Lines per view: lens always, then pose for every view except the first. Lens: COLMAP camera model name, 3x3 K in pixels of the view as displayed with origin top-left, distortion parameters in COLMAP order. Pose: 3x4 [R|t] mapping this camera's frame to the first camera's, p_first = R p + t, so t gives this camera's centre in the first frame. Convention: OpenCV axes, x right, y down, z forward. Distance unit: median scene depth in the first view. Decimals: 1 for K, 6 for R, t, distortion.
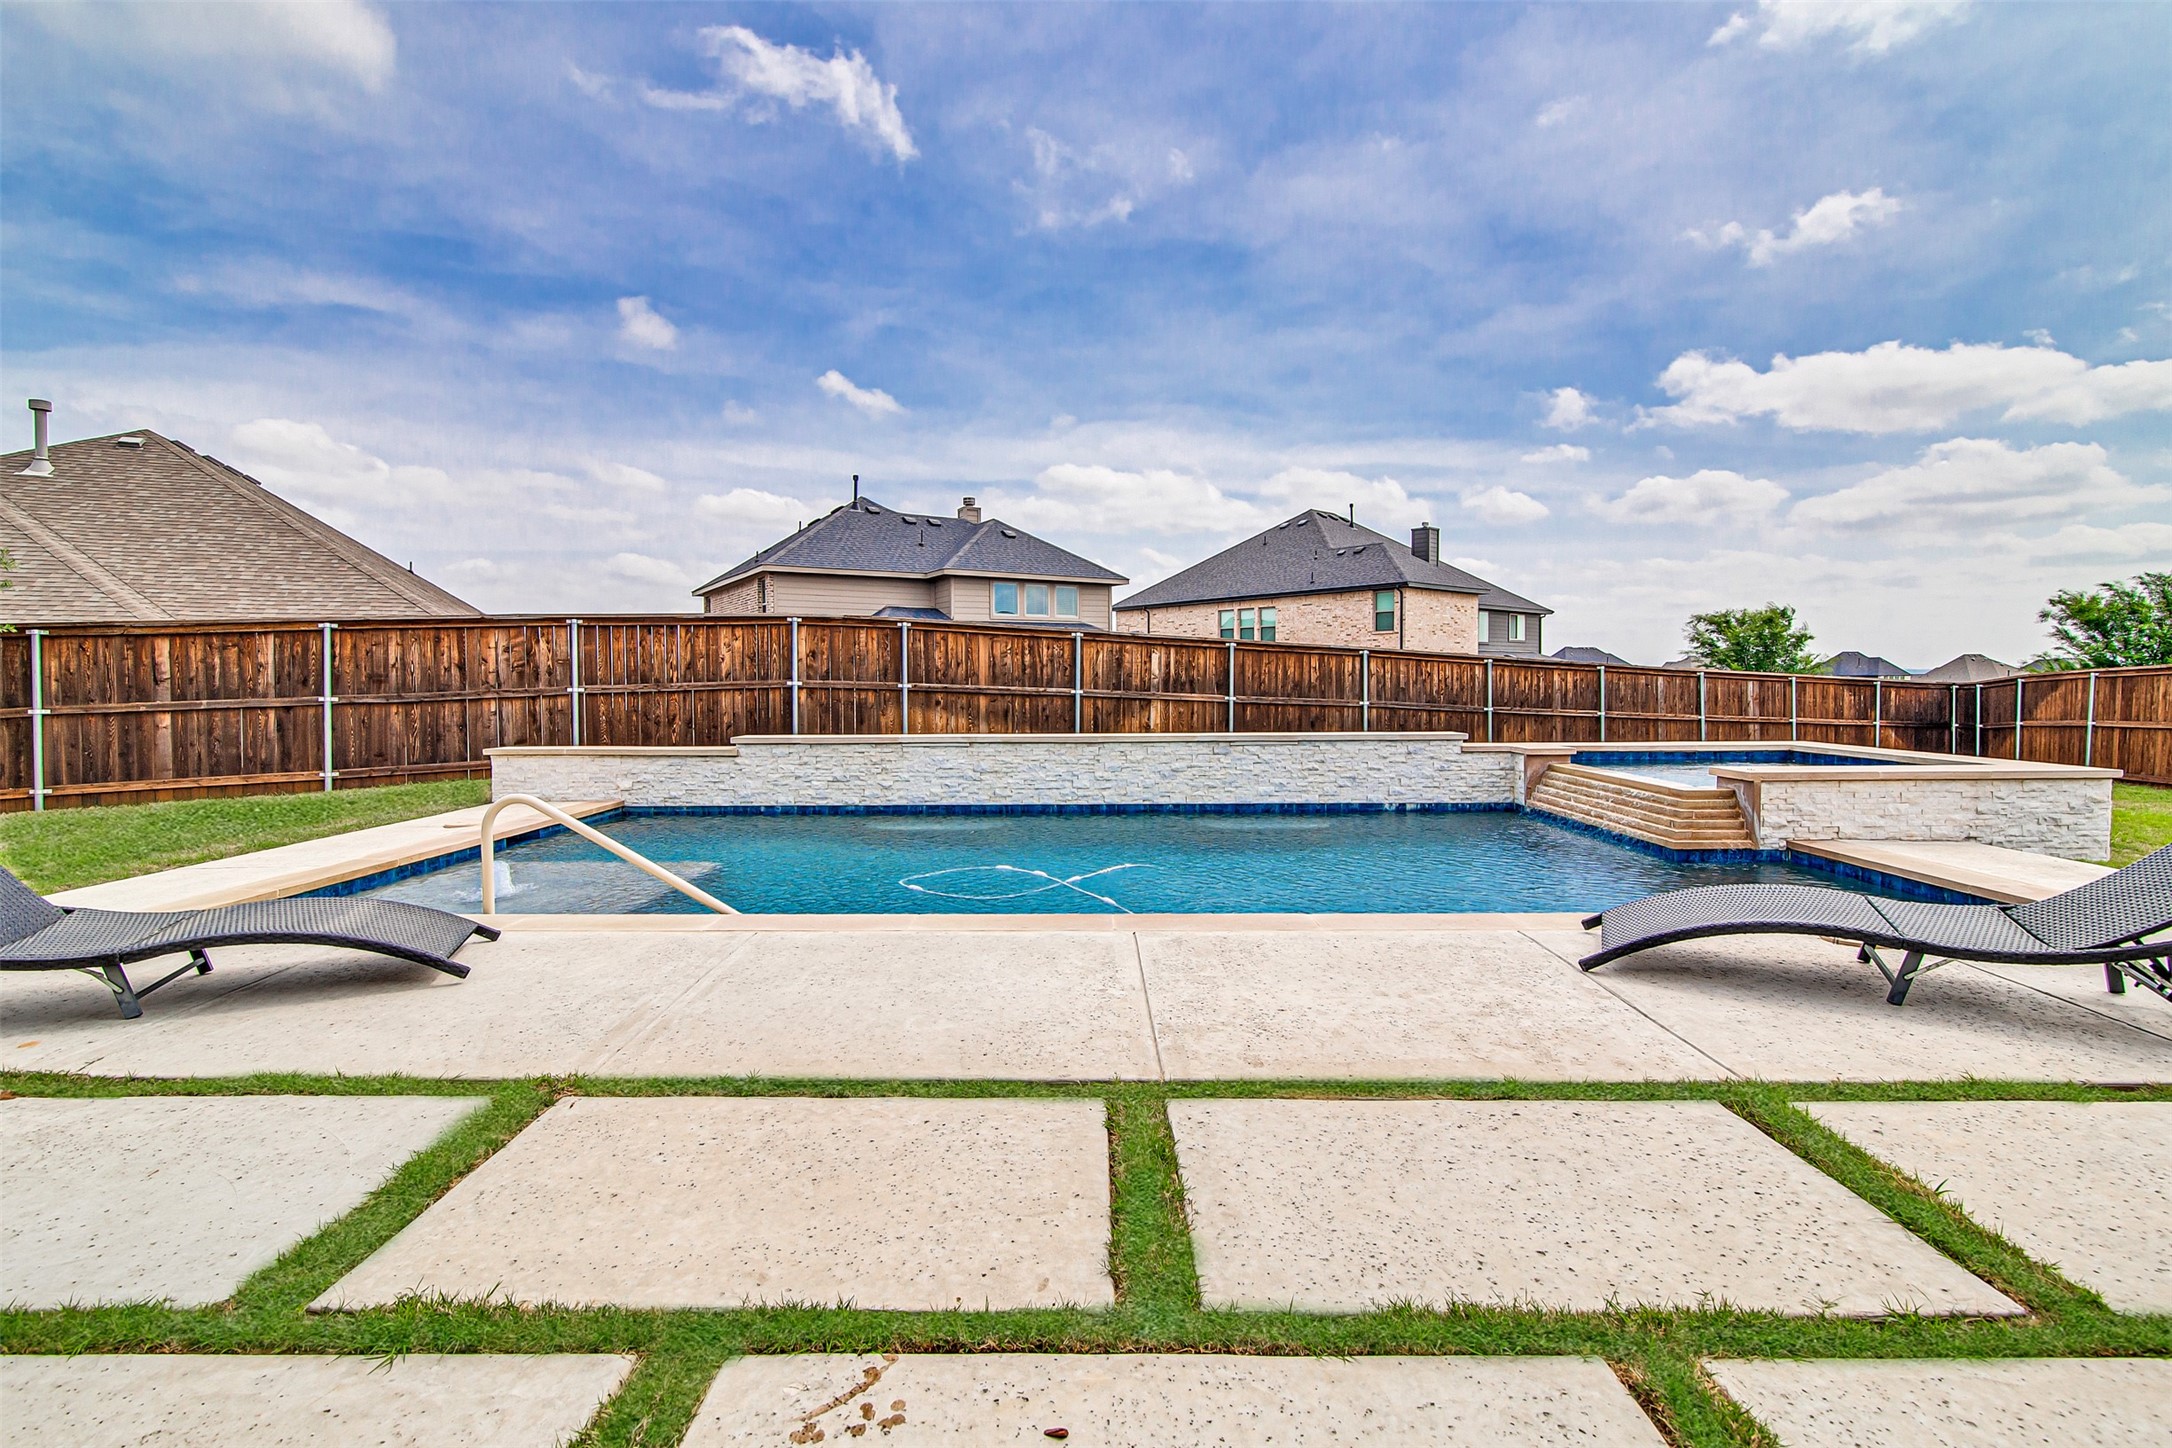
lens RADIAL K [[984.3, 0, 1082.8], [0, 984.3, 702.6], [0, 0, 1]] dist [0.001453, 0.001391]
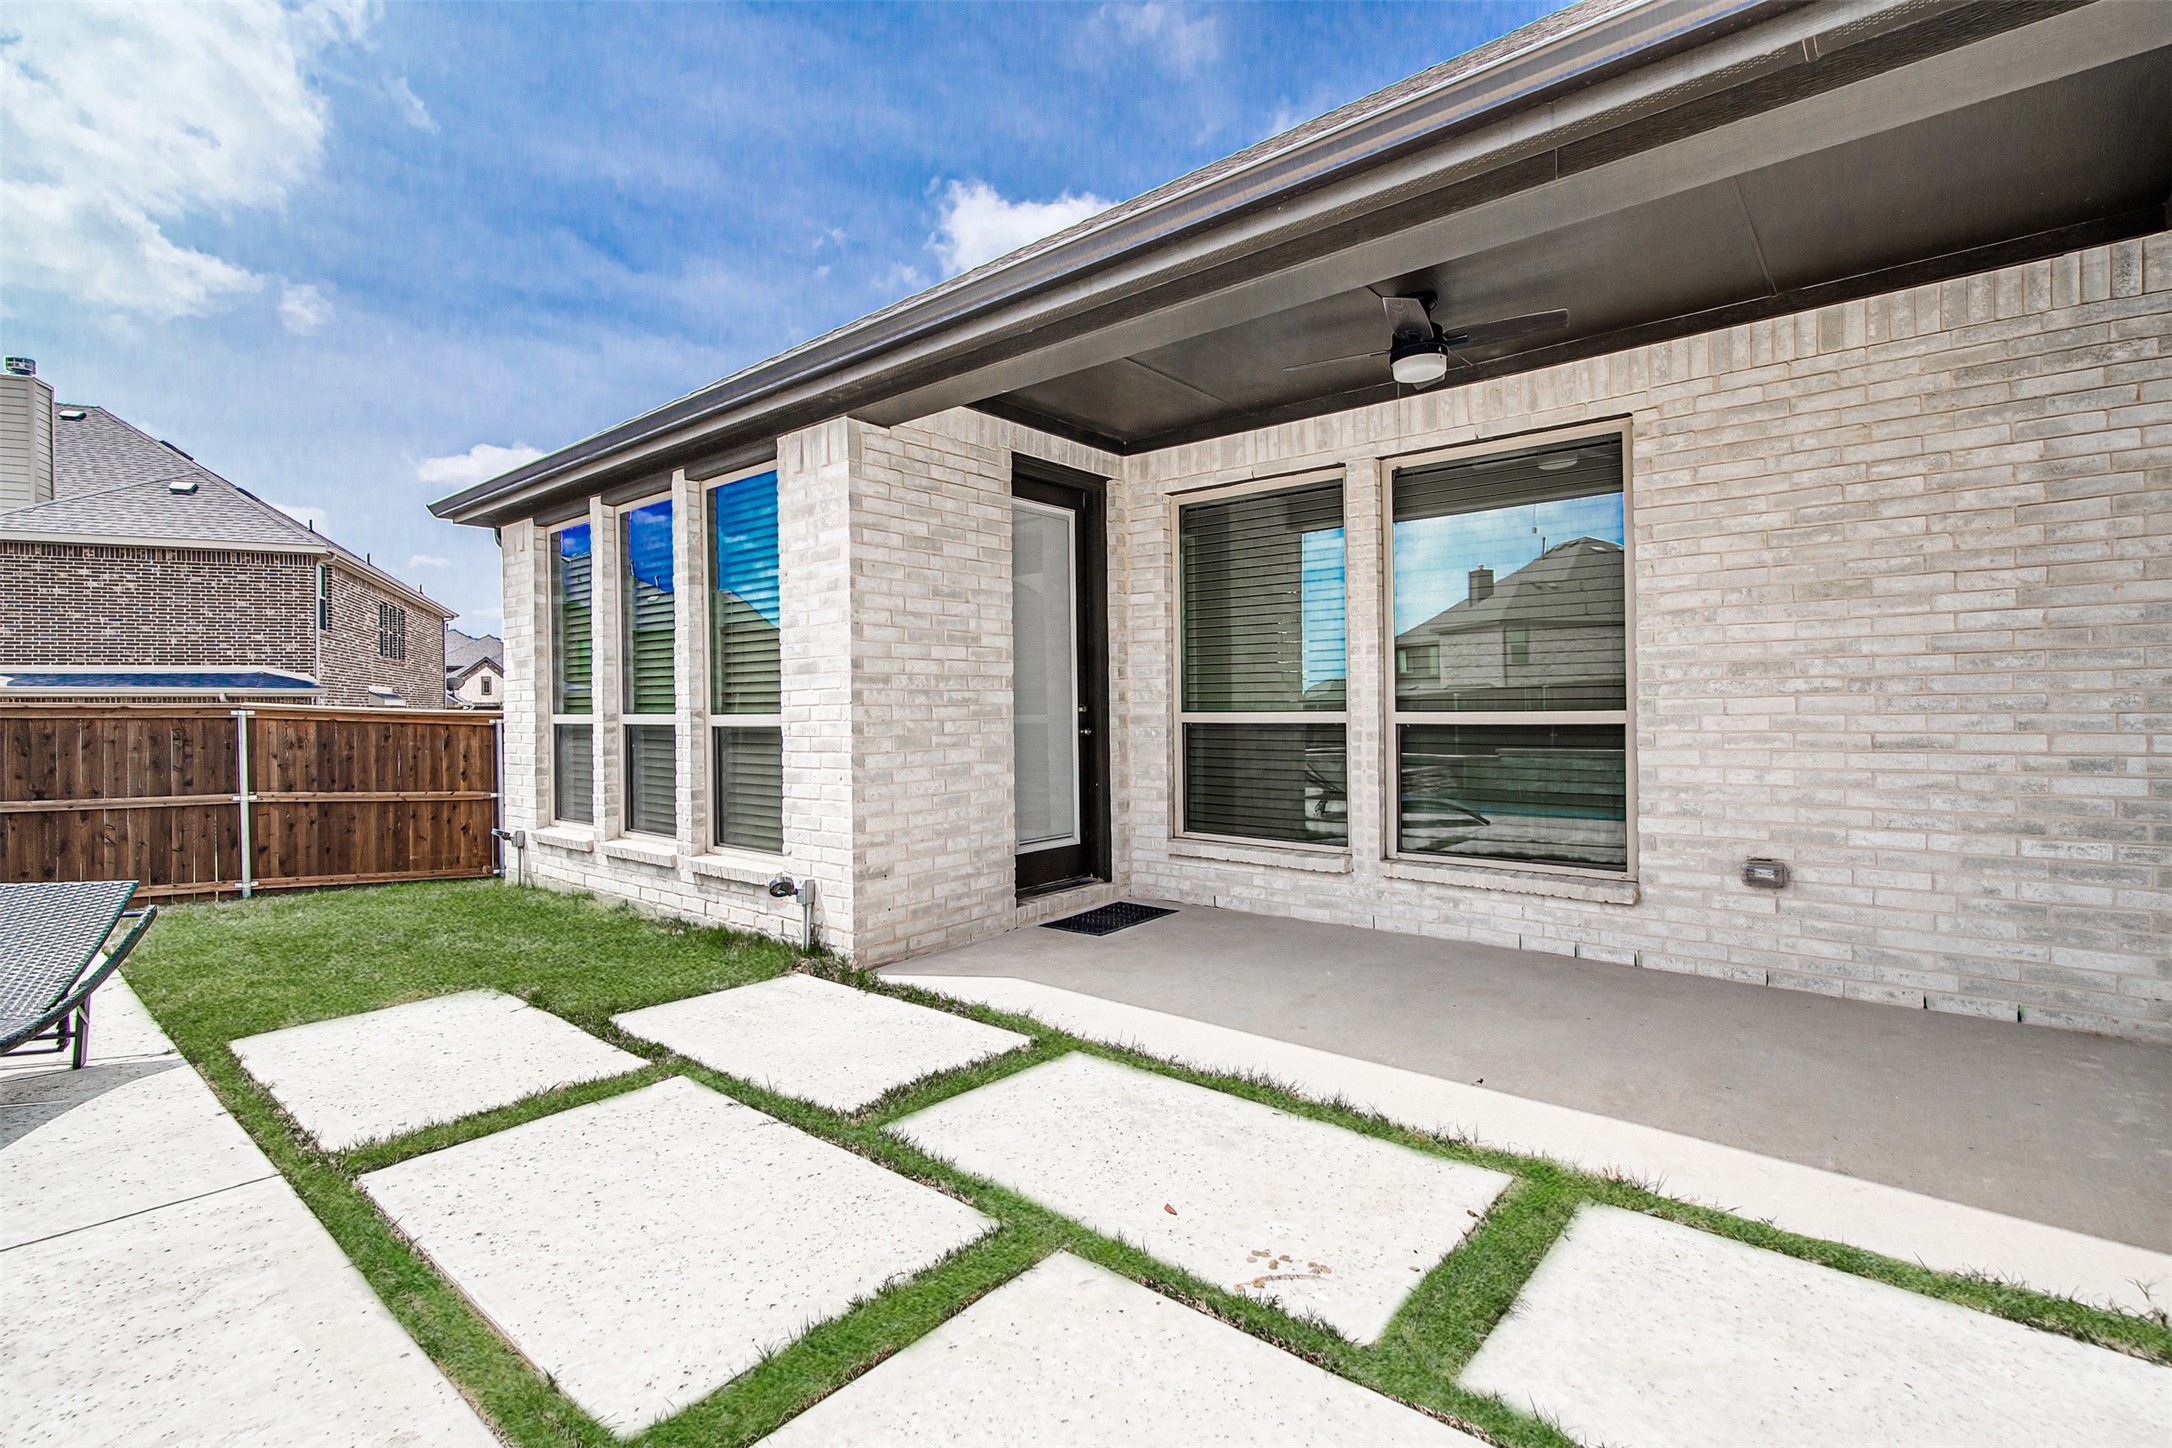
lens RADIAL K [[984.3, 0, 1085.6], [0, 984.3, 717.0], [0, 0, 1]] dist [0.001453, 0.001391]
pose [[-0.775035, 0.007536, 0.631873, -0.123793], [0.030506, 0.999209, 0.025500, -0.010558], [-0.631181, 0.039039, -0.774652, 0.307384]]
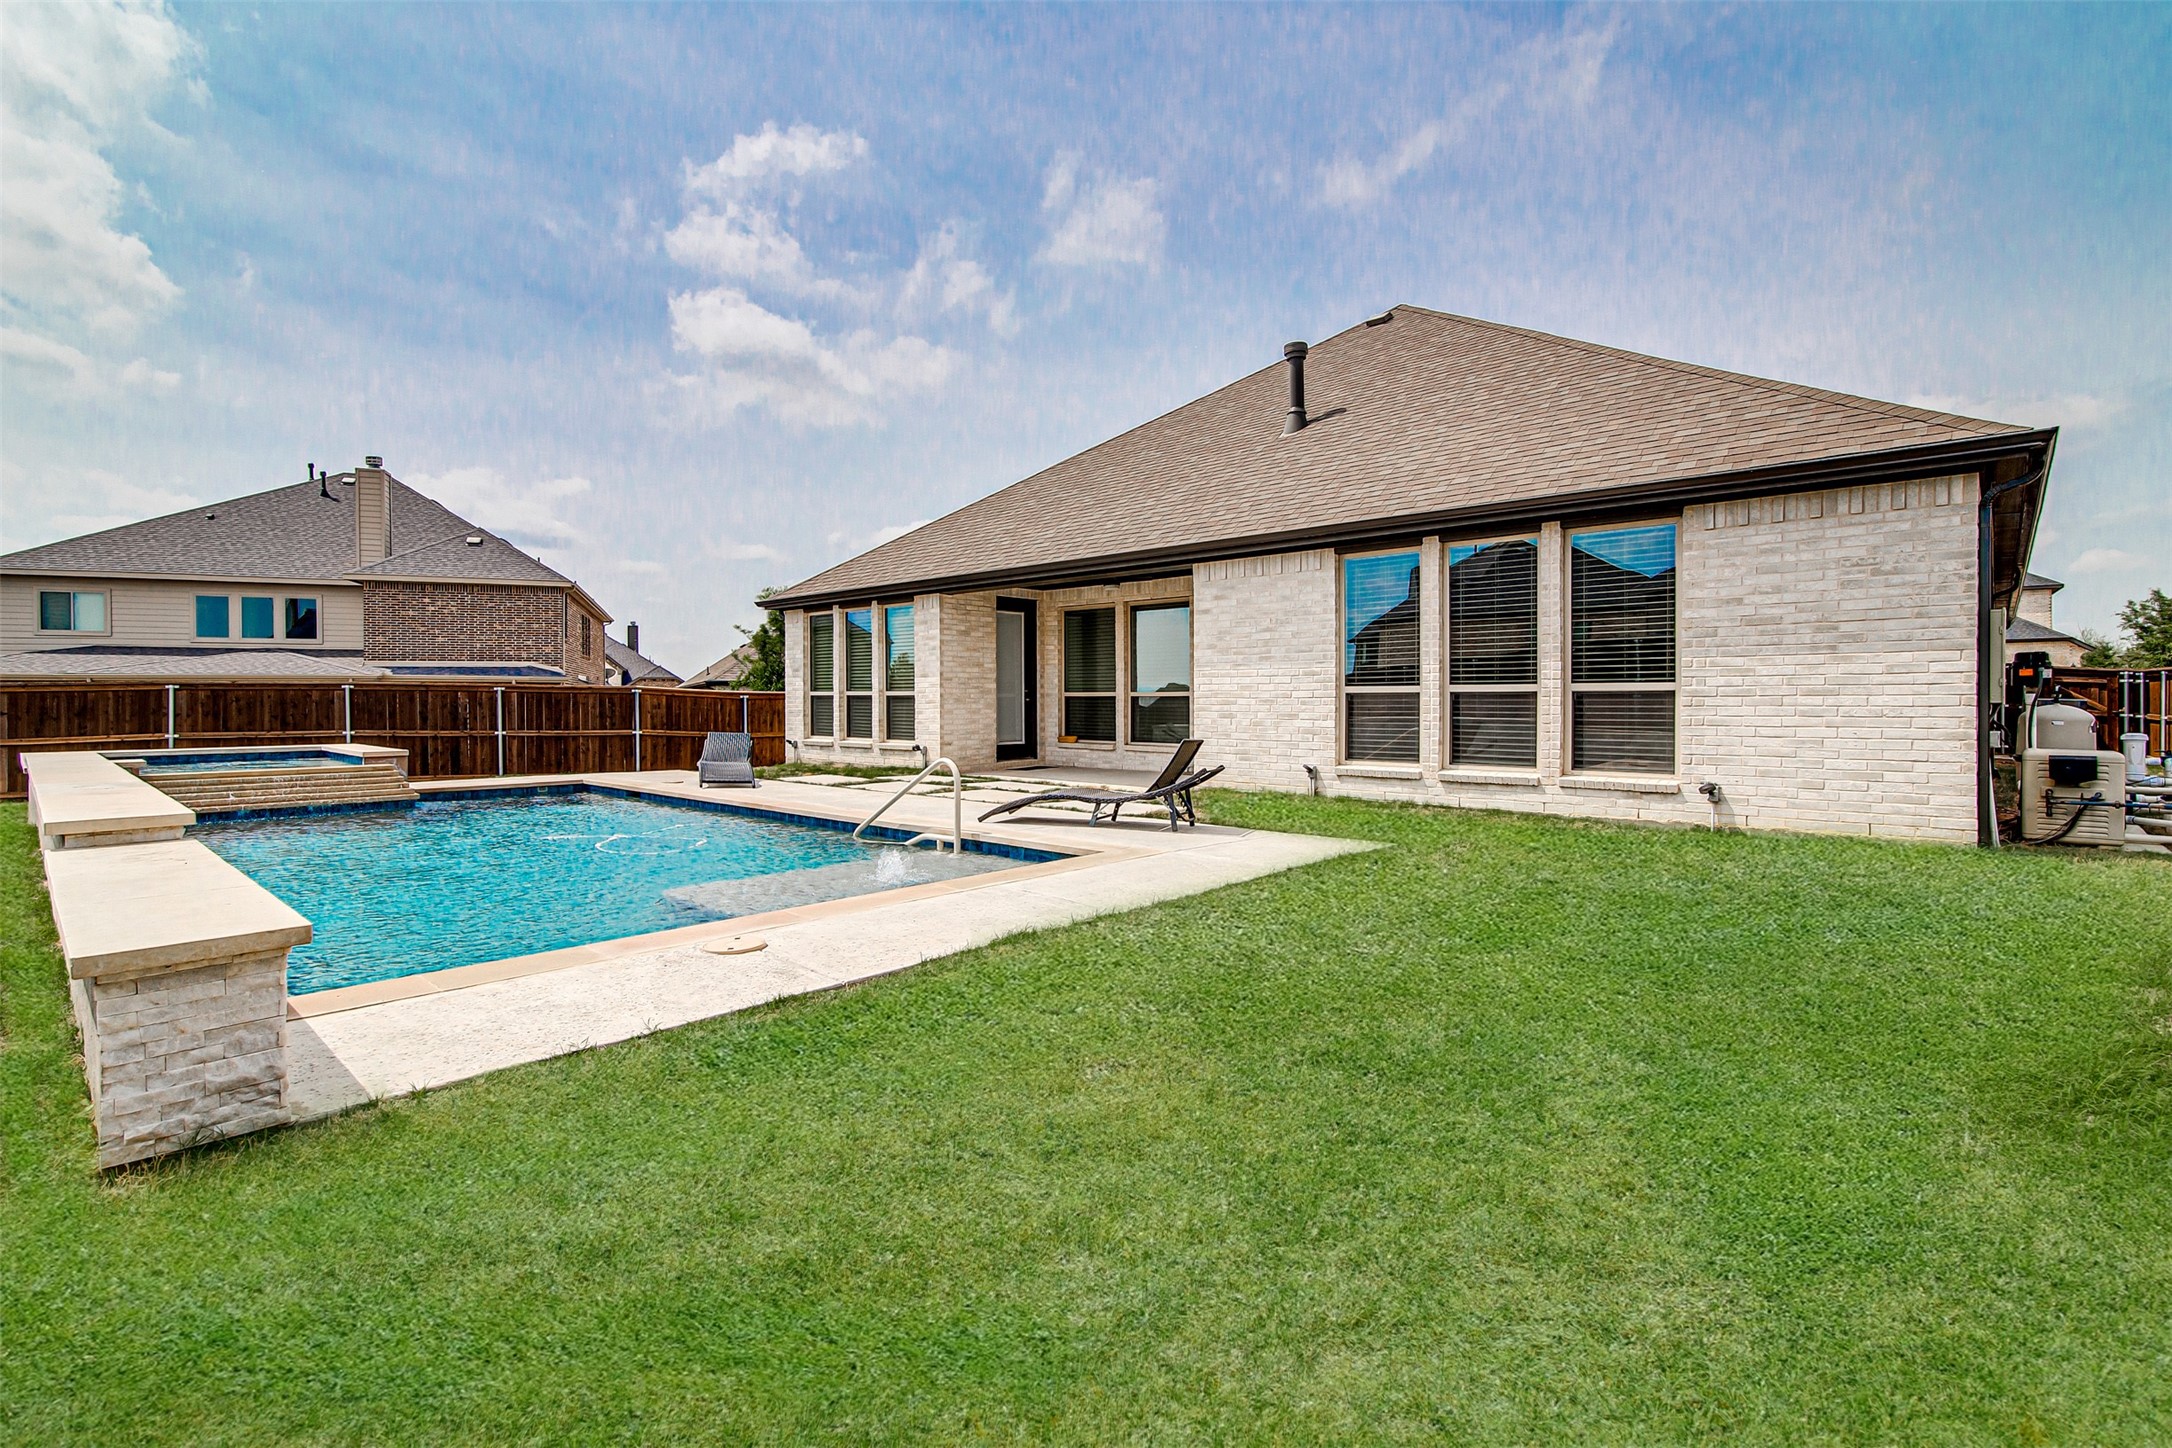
lens RADIAL K [[984.3, 0, 1077.0], [0, 984.3, 711.5], [0, 0, 1]] dist [0.001453, 0.001391]
pose [[-0.739980, -0.002059, 0.672625, -0.754744], [0.022767, 0.999346, 0.028106, -0.009228], [-0.672243, 0.036111, -0.739449, 0.855911]]
